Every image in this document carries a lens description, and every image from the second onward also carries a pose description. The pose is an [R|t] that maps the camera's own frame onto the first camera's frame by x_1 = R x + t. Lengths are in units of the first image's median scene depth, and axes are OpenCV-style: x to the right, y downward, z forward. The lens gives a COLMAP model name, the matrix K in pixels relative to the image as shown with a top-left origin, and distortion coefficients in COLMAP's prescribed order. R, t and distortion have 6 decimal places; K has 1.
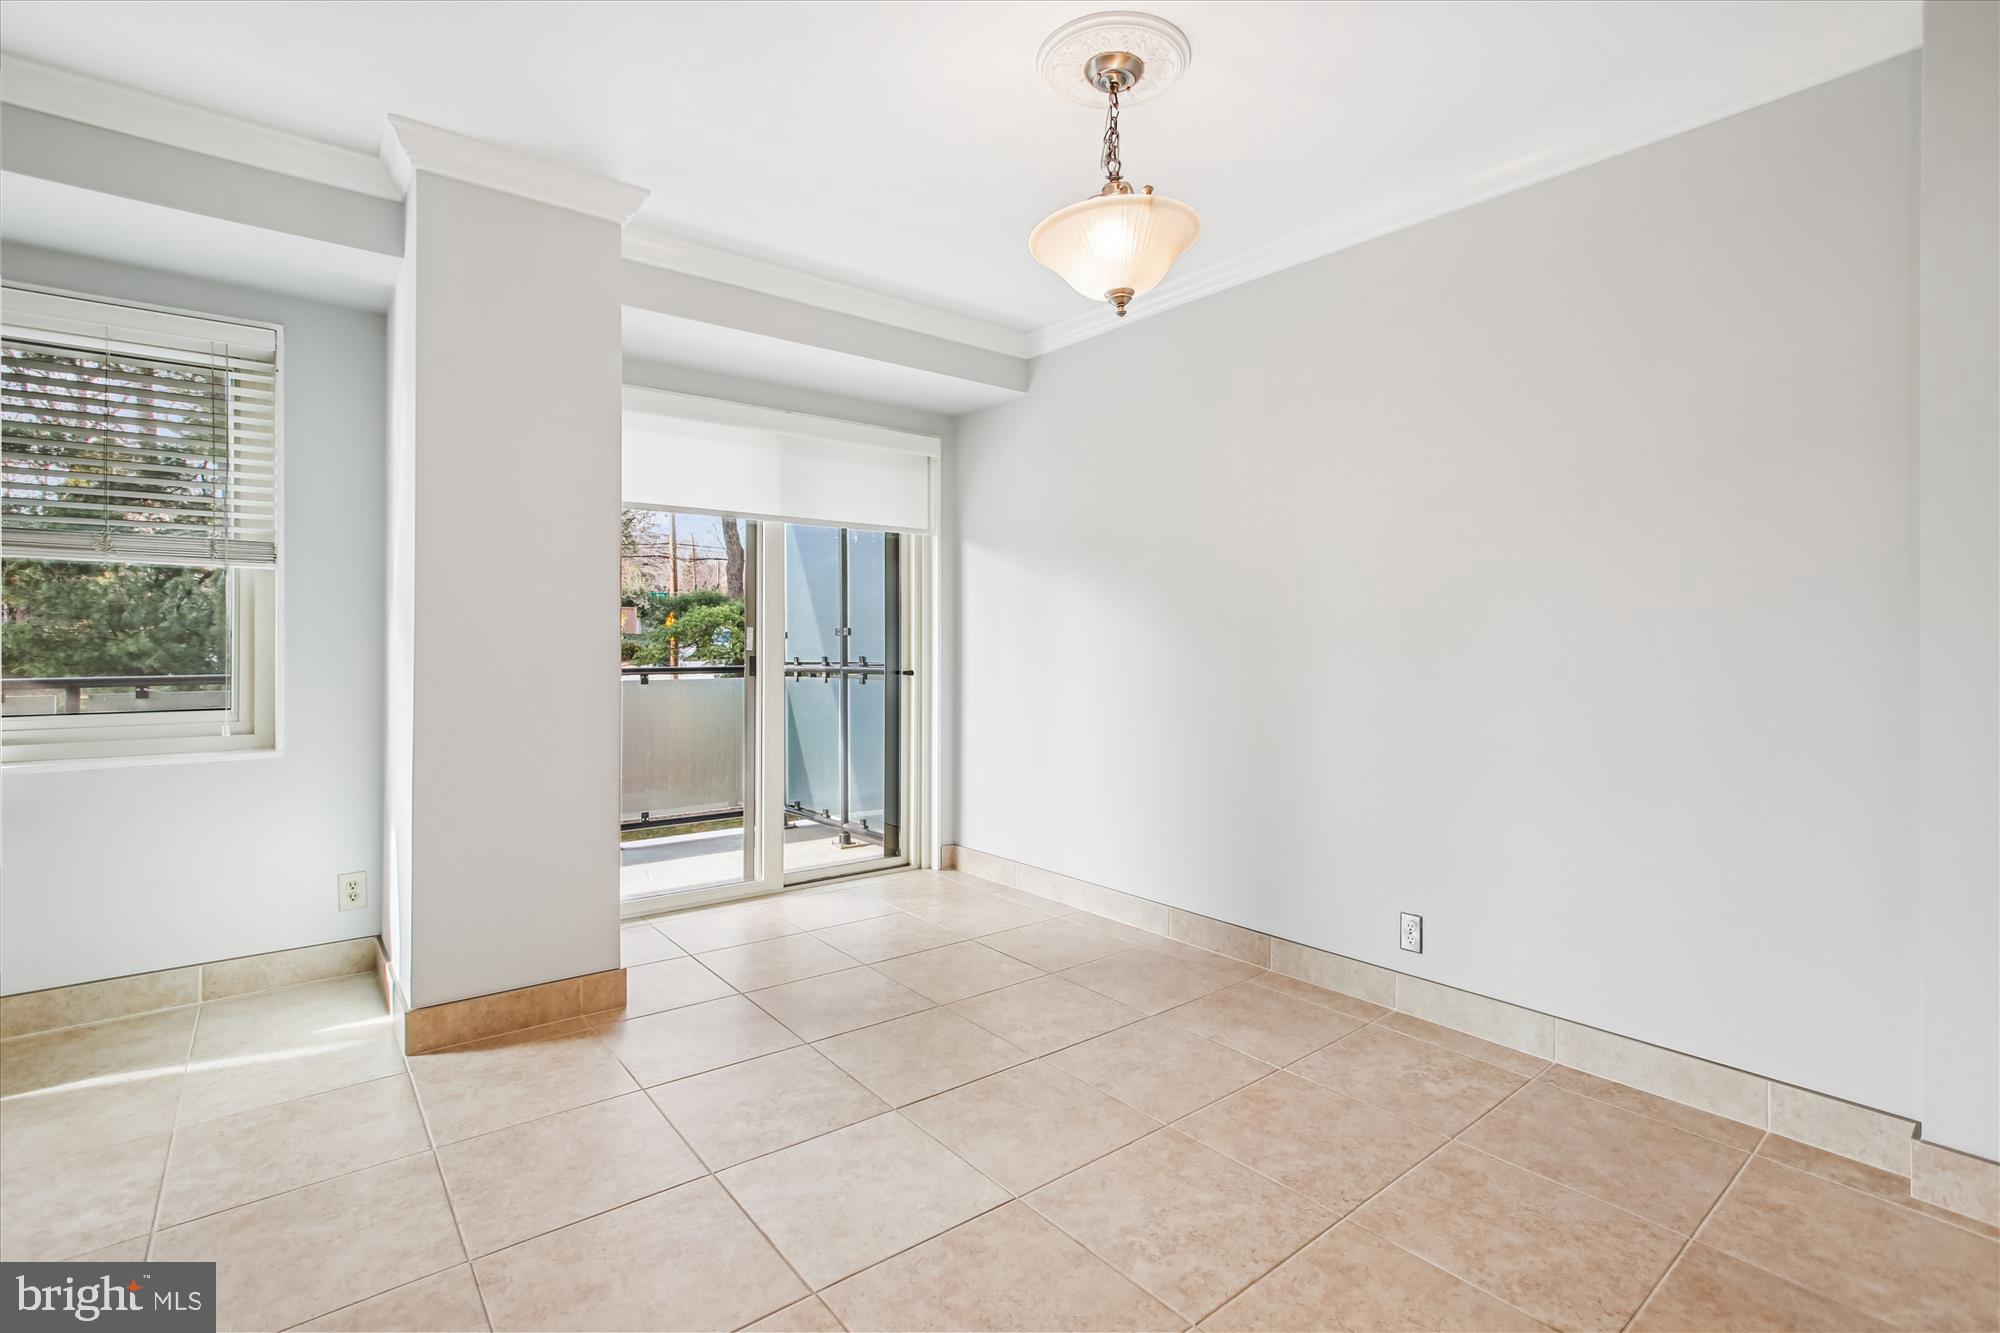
lens RADIAL K [[928.8, 0, 1004.9], [0, 928.8, 633.7], [0, 0, 1]] dist [0.001668, 0.000760]
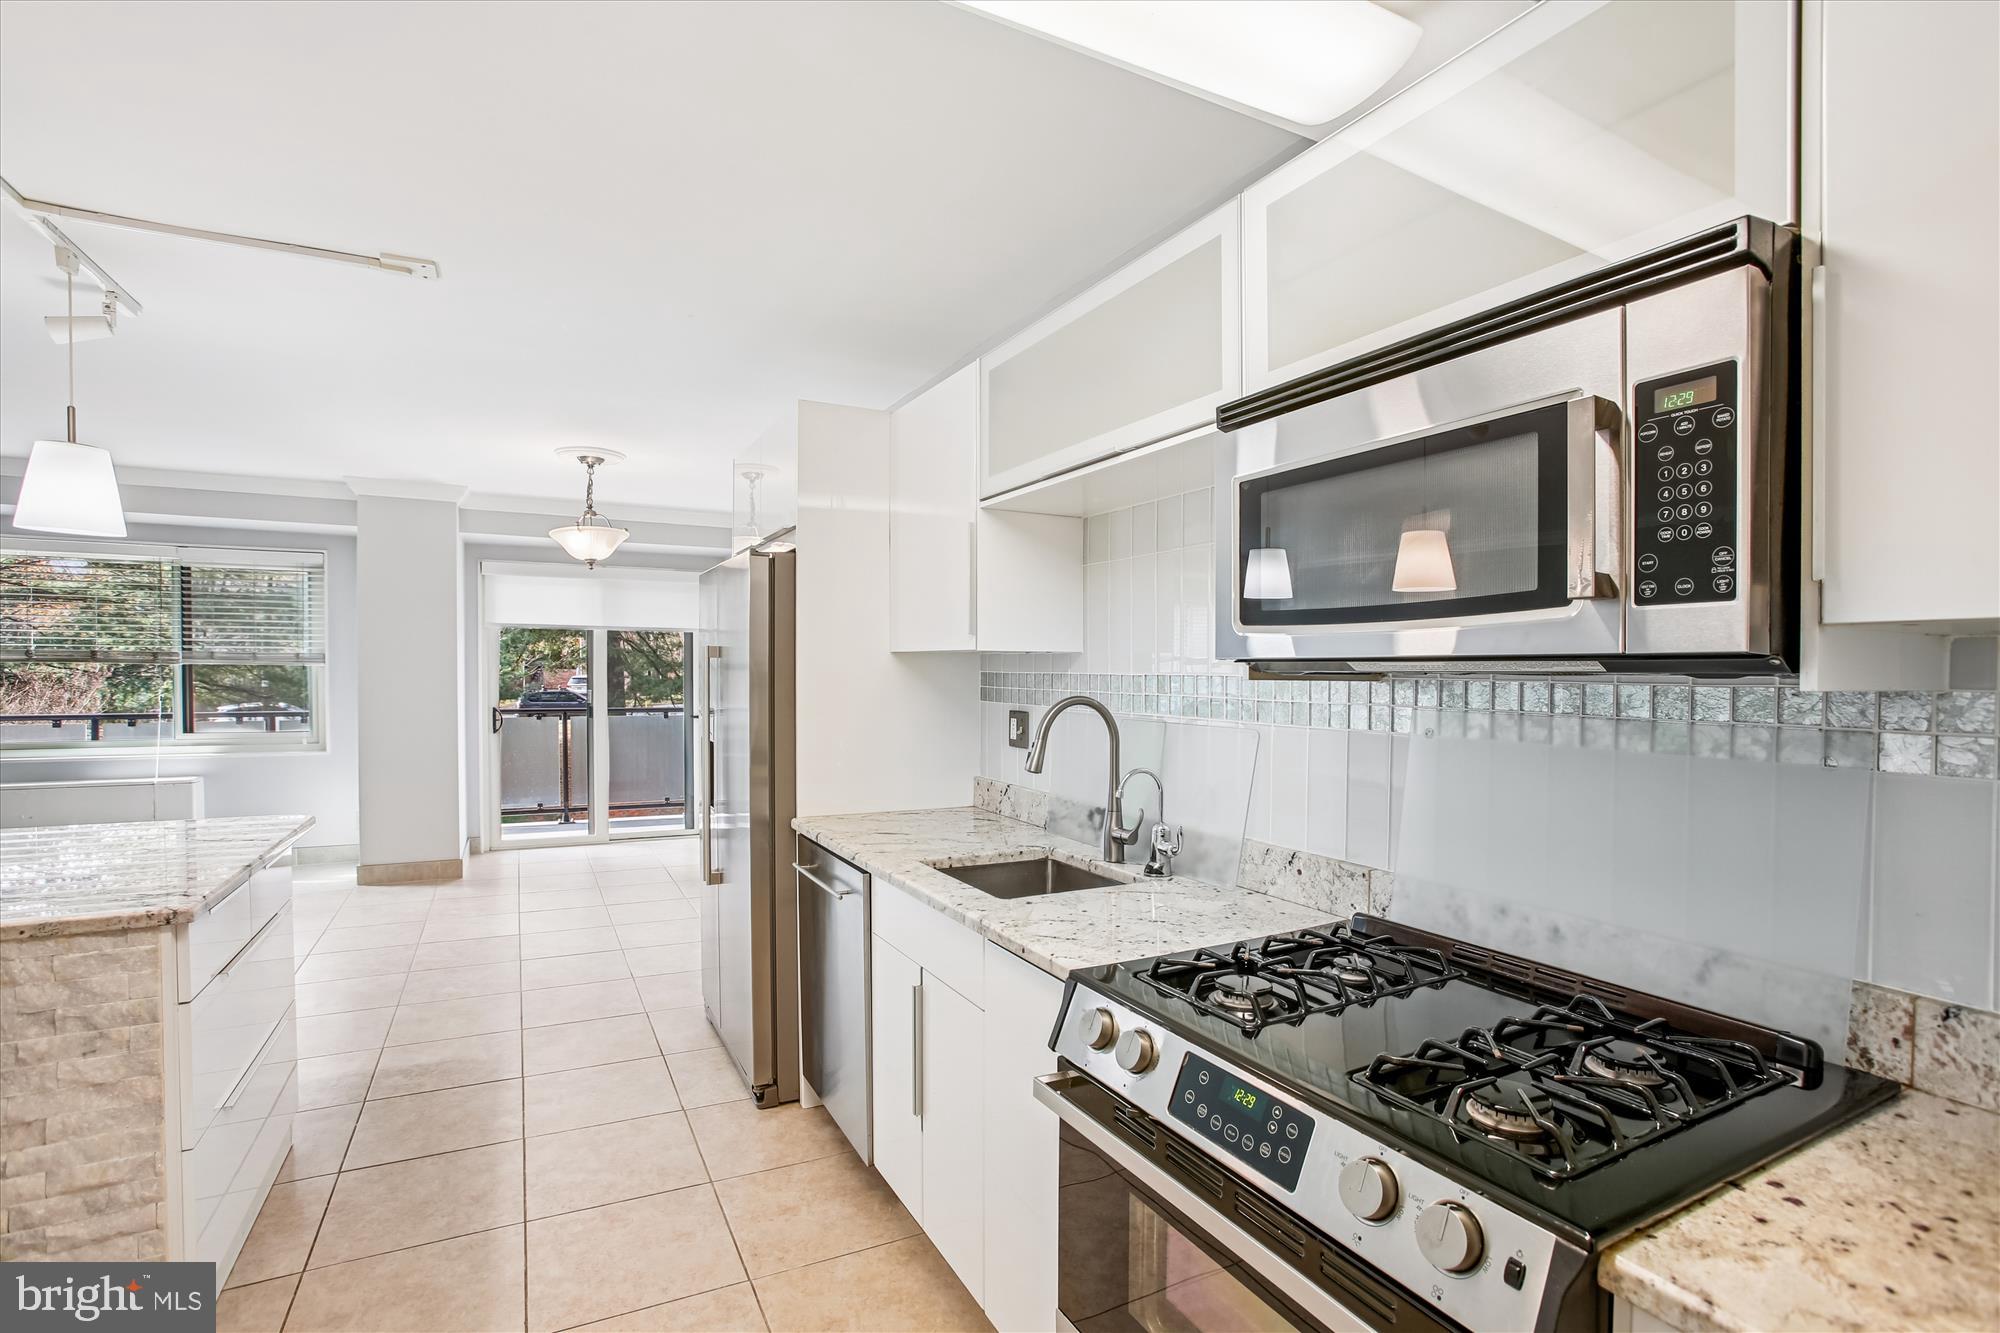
lens RADIAL K [[955.2, 0, 998.0], [0, 955.2, 713.7], [0, 0, 1]] dist [-0.001826, -0.000144]
pose [[0.975354, 0.022905, -0.219454, 1.197370], [-0.012332, 0.998702, 0.049427, -0.088899], [0.220301, -0.045503, 0.974370, -0.790097]]
